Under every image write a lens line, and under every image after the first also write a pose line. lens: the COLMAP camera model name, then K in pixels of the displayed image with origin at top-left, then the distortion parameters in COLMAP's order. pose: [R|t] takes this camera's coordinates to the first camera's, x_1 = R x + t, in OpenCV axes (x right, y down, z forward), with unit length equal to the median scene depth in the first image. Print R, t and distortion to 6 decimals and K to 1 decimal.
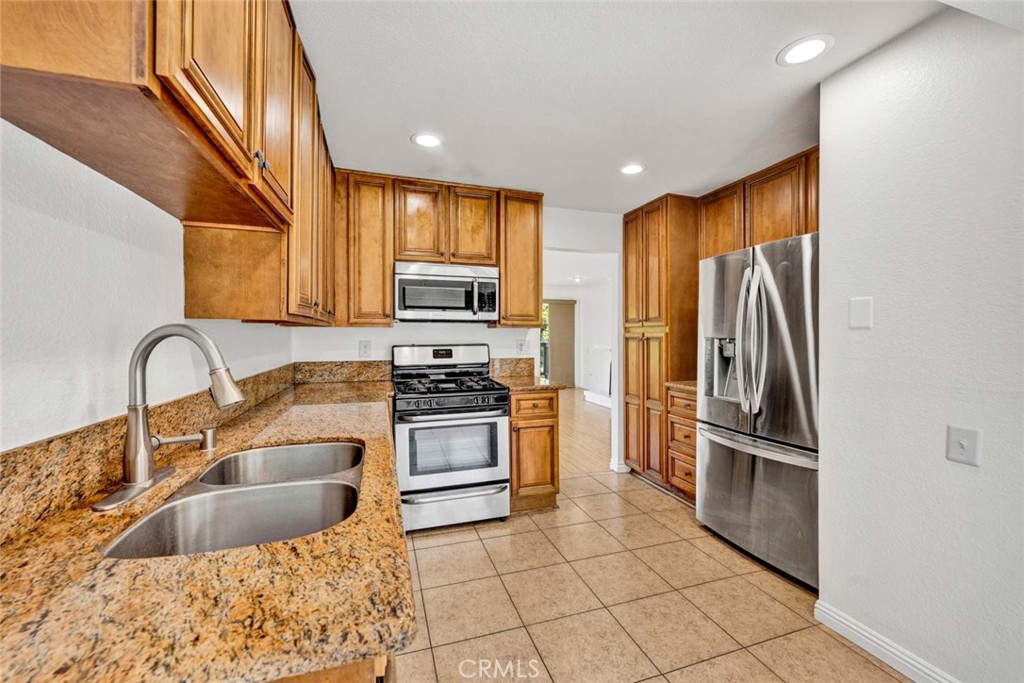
lens RADIAL K [[414.7, 0, 514.1], [0, 414.7, 330.6], [0, 0, 1]] dist [-0.003885, 0.000221]
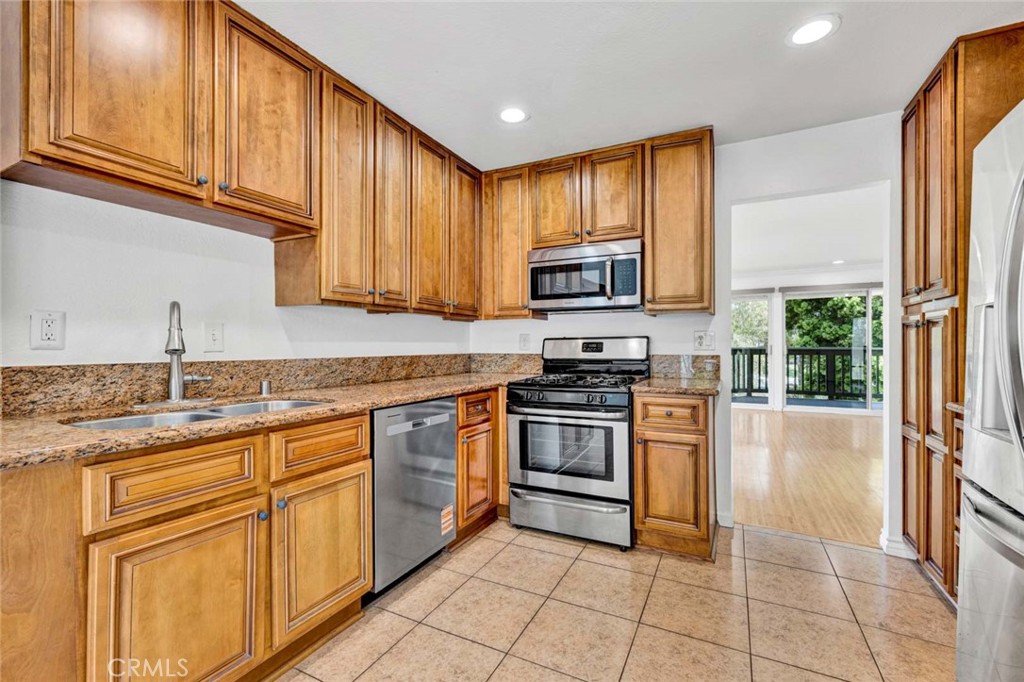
lens RADIAL K [[438.5, 0, 507.3], [0, 438.5, 344.9], [0, 0, 1]] dist [0.002096, 0.000547]
pose [[0.703461, -0.001708, -0.710732, 0.401079], [0.008362, 0.999948, 0.005874, 0.047820], [0.710685, -0.010075, 0.703439, 0.227915]]
